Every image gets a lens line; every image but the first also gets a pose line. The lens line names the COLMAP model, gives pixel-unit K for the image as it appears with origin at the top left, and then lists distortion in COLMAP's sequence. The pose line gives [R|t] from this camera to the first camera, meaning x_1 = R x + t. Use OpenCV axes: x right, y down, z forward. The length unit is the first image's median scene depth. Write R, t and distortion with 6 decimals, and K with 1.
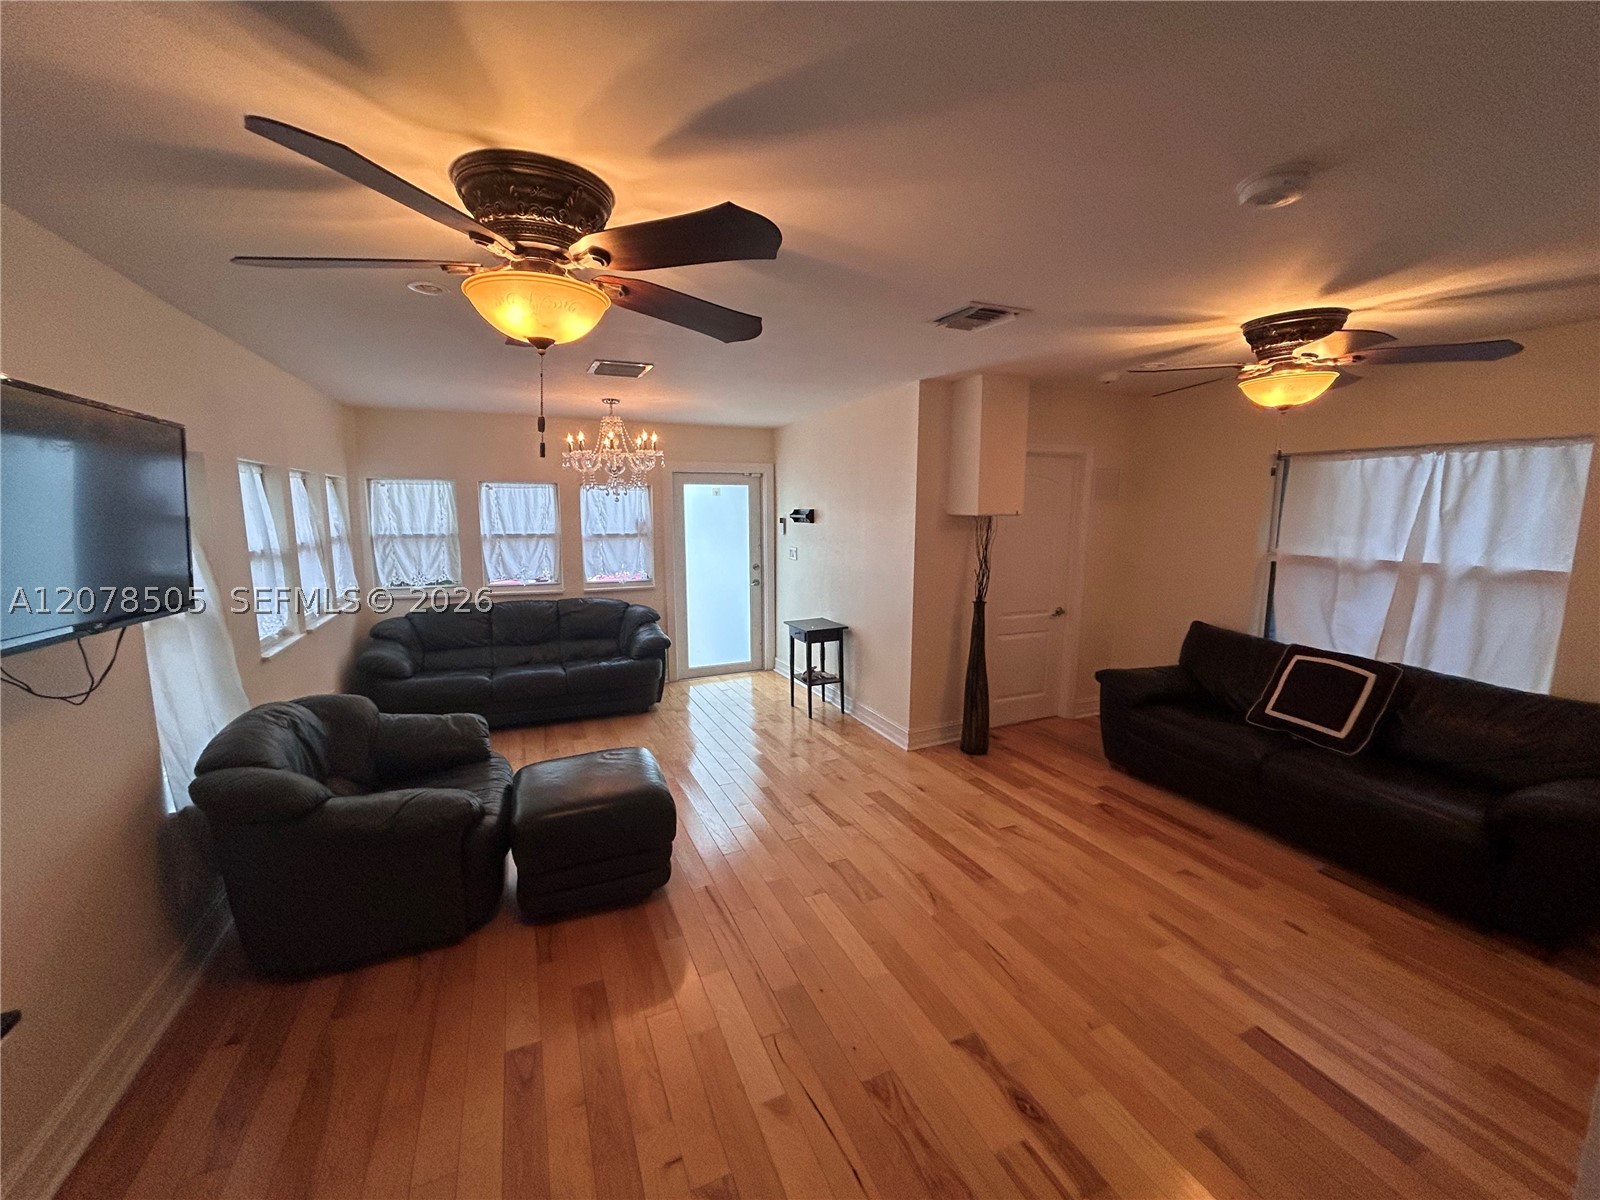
lens RADIAL K [[650.9, 0, 800.0], [0, 650.9, 600.0], [0, 0, 1]] dist [-0.007141, 0.004630]
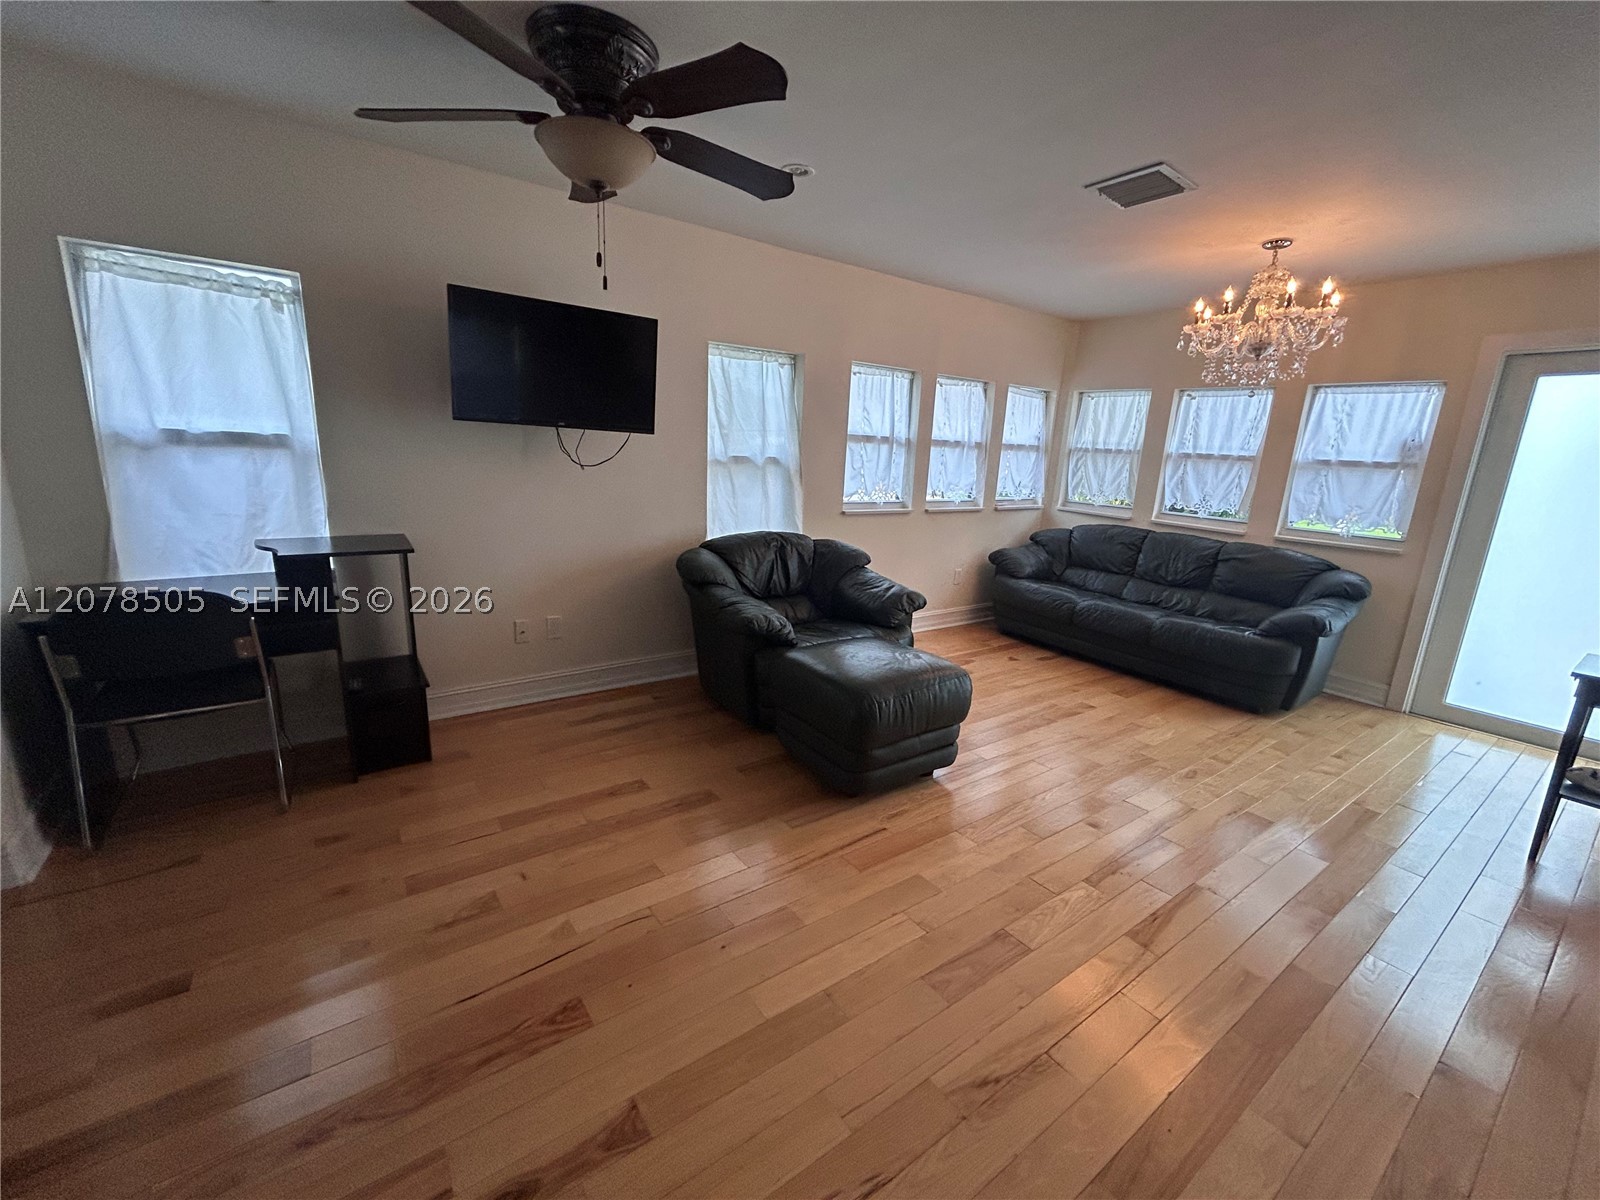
lens RADIAL K [[650.9, 0, 800.0], [0, 650.9, 600.0], [0, 0, 1]] dist [-0.007141, 0.004630]
pose [[0.204908, 0.235120, -0.950122, 0.290797], [-0.184375, 0.962613, 0.198448, 0.008254], [0.961259, 0.134516, 0.240597, 0.347654]]
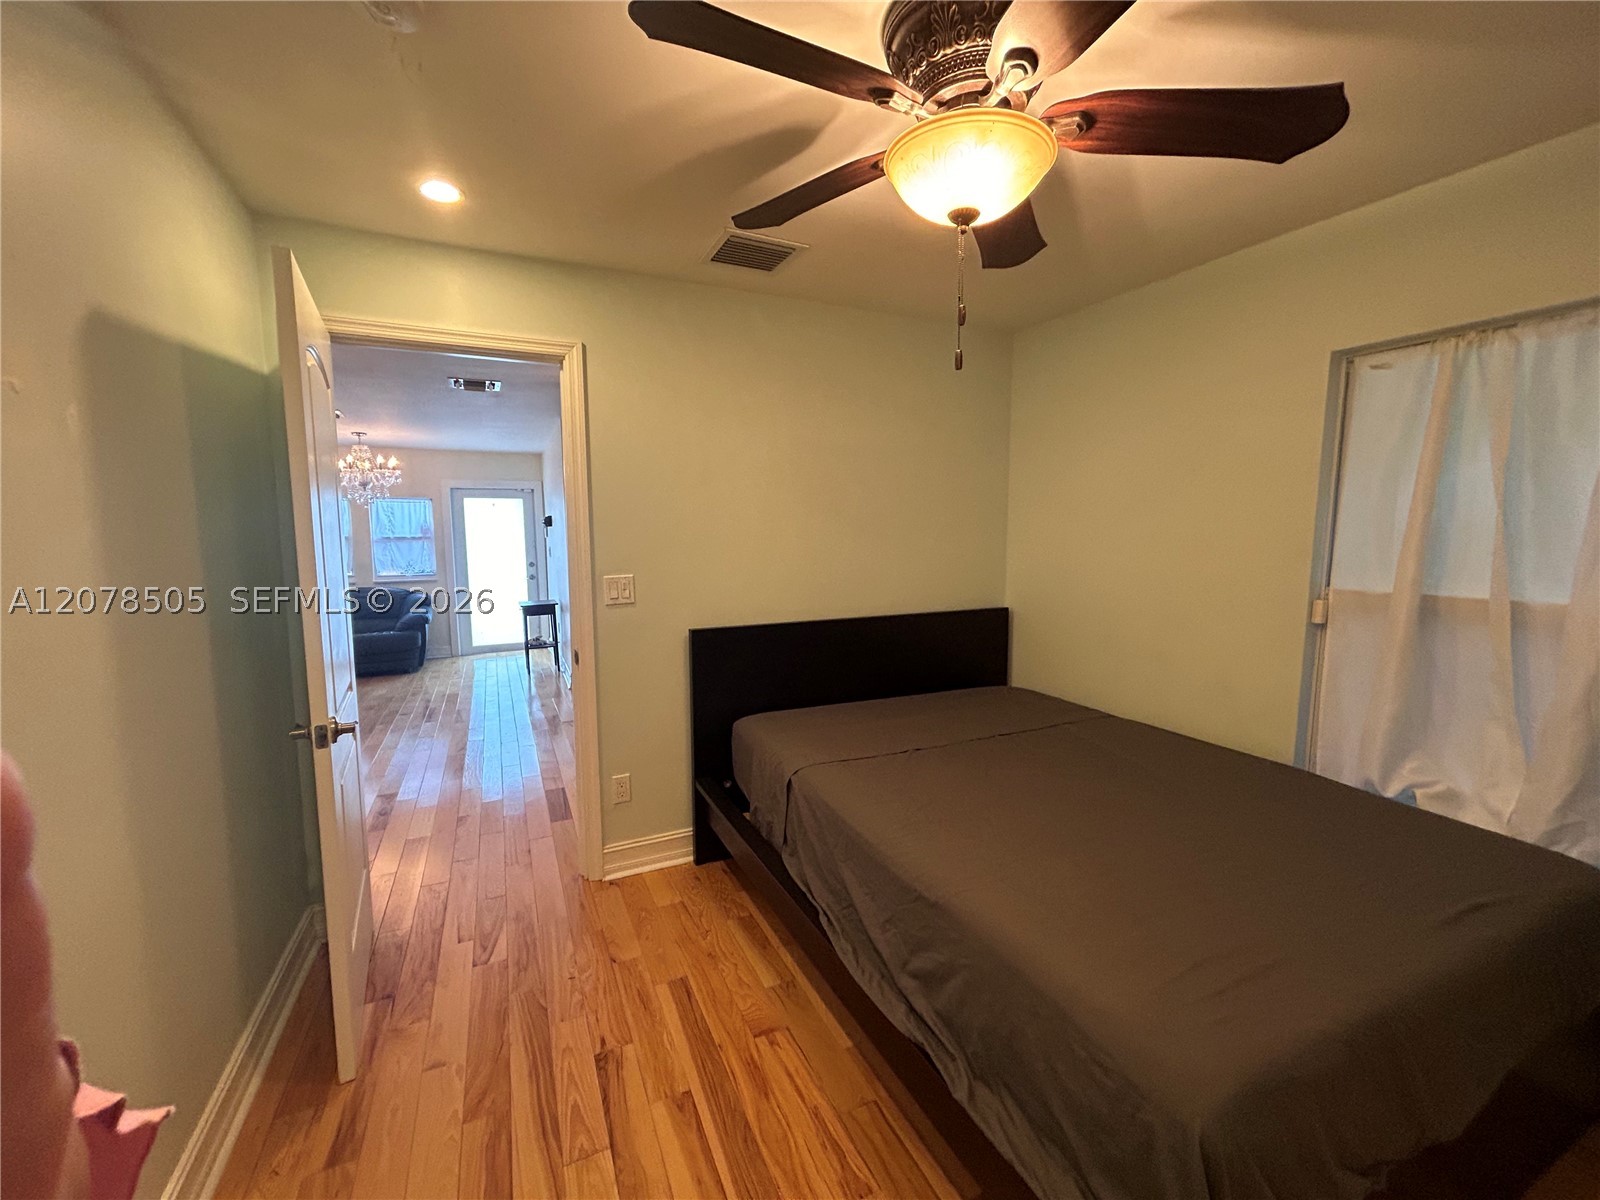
lens RADIAL K [[650.9, 0, 800.0], [0, 650.9, 600.0], [0, 0, 1]] dist [-0.007141, 0.004630]
pose [[0.999567, -0.009267, 0.027910, 0.498199], [0.010351, 0.999188, -0.038947, 0.085840], [-0.027526, 0.039219, 0.998851, -0.304385]]
